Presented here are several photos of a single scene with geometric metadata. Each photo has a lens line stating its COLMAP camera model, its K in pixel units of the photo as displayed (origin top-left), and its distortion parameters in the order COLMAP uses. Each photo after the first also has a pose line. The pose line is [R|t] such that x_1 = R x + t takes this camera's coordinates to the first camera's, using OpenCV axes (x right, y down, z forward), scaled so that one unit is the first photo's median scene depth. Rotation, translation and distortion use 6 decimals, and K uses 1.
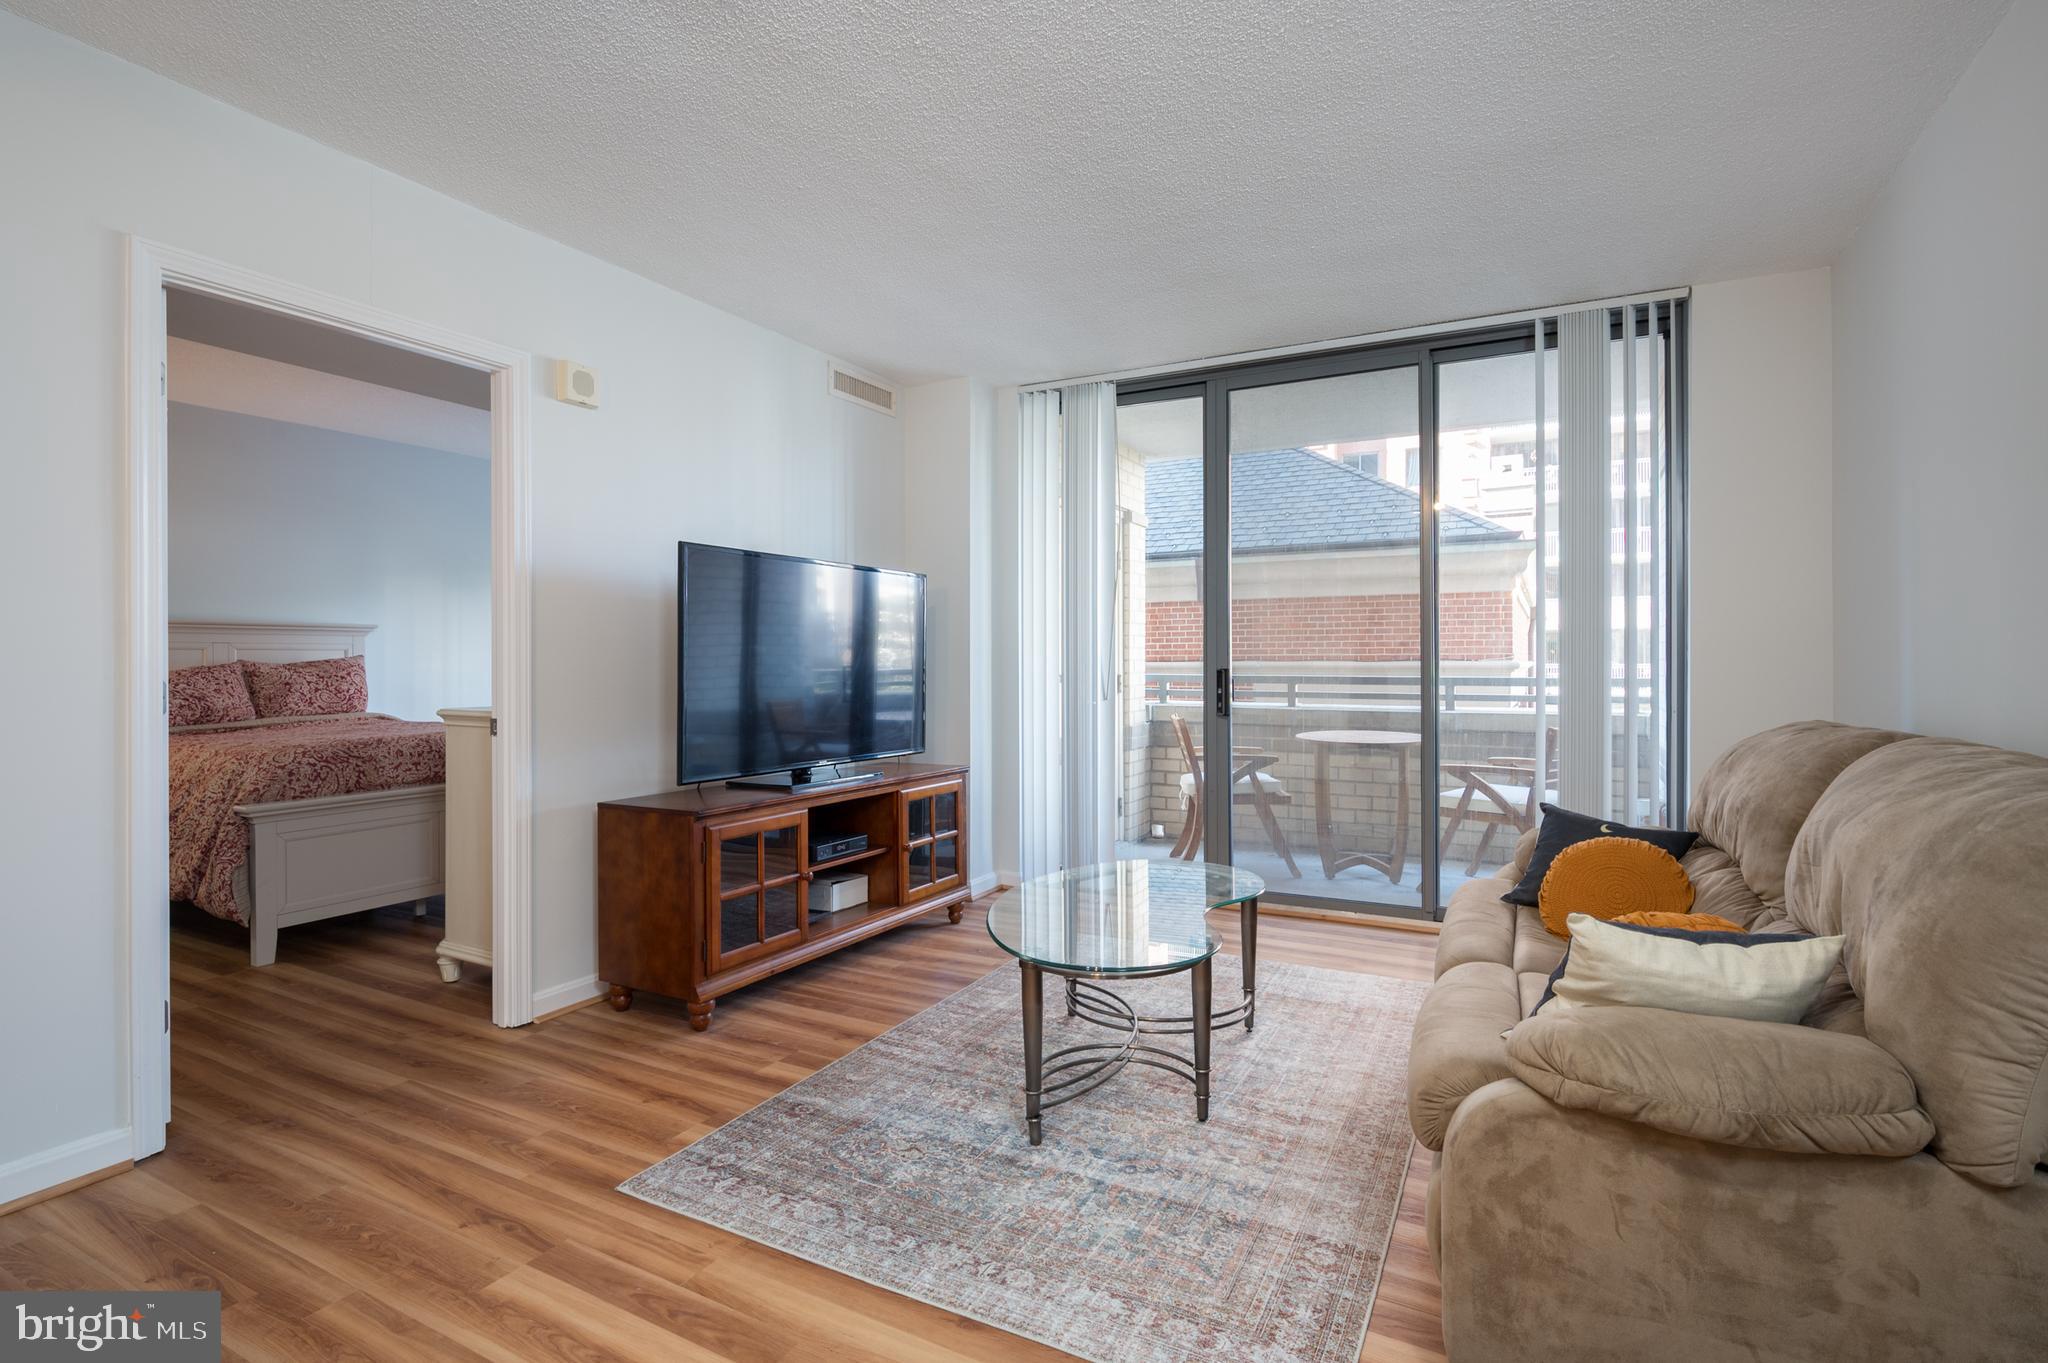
lens RADIAL K [[994.4, 0, 1017.7], [0, 994.4, 671.3], [0, 0, 1]] dist [-0.003564, -0.000119]
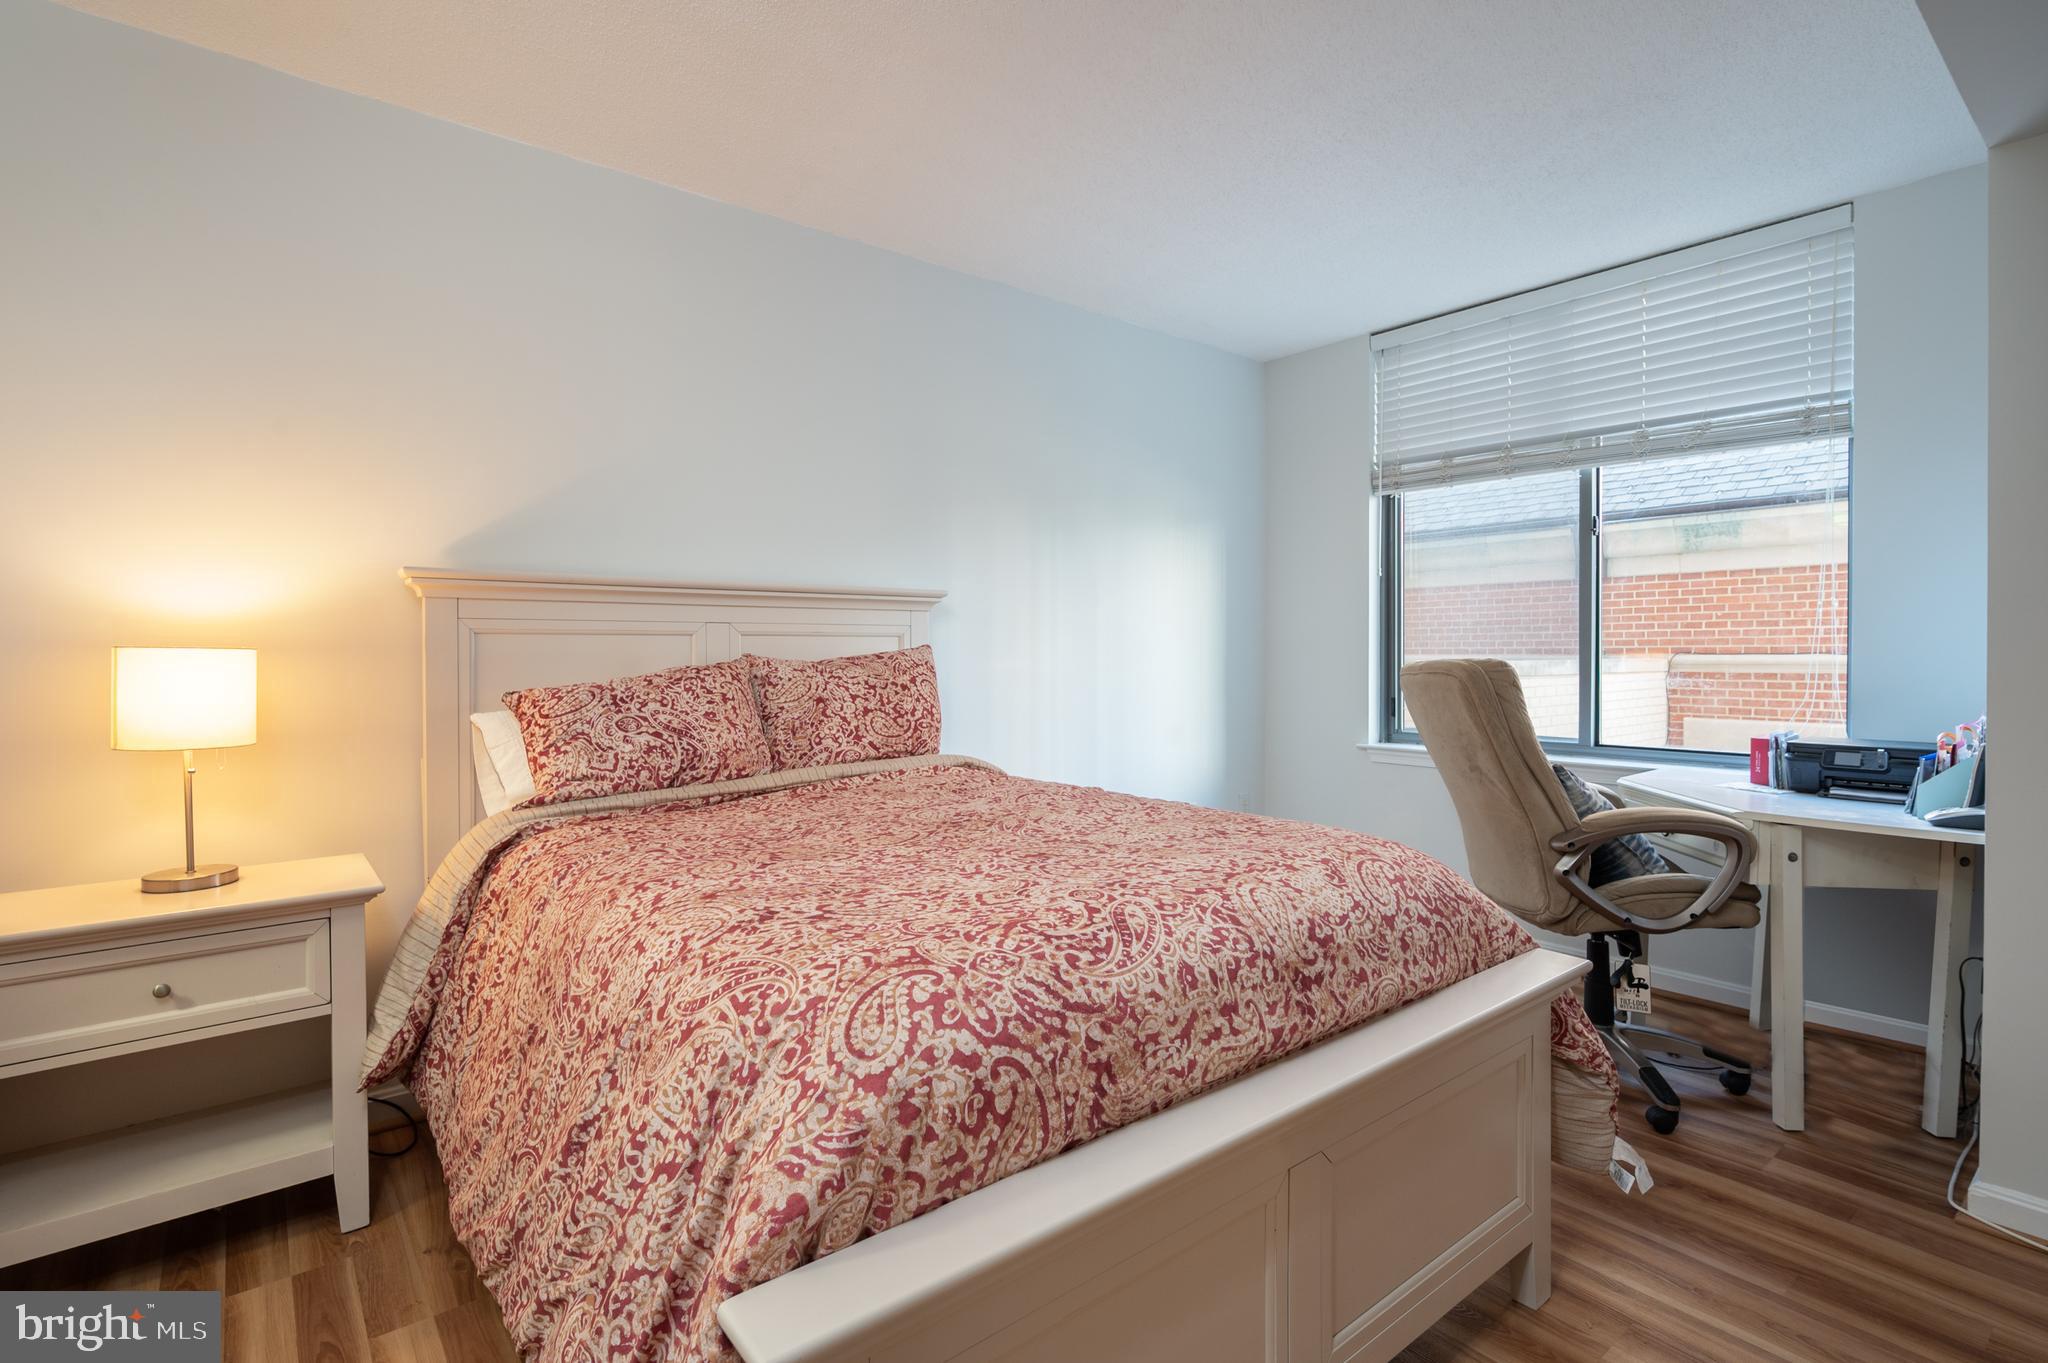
lens RADIAL K [[969.1, 0, 1019.3], [0, 969.1, 667.6], [0, 0, 1]] dist [-0.000567, -0.000007]
pose [[0.924472, 0.005250, -0.381214, -0.458242], [-0.001370, 0.999944, 0.010450, -0.010458], [0.381248, -0.009139, 0.924428, 0.585839]]
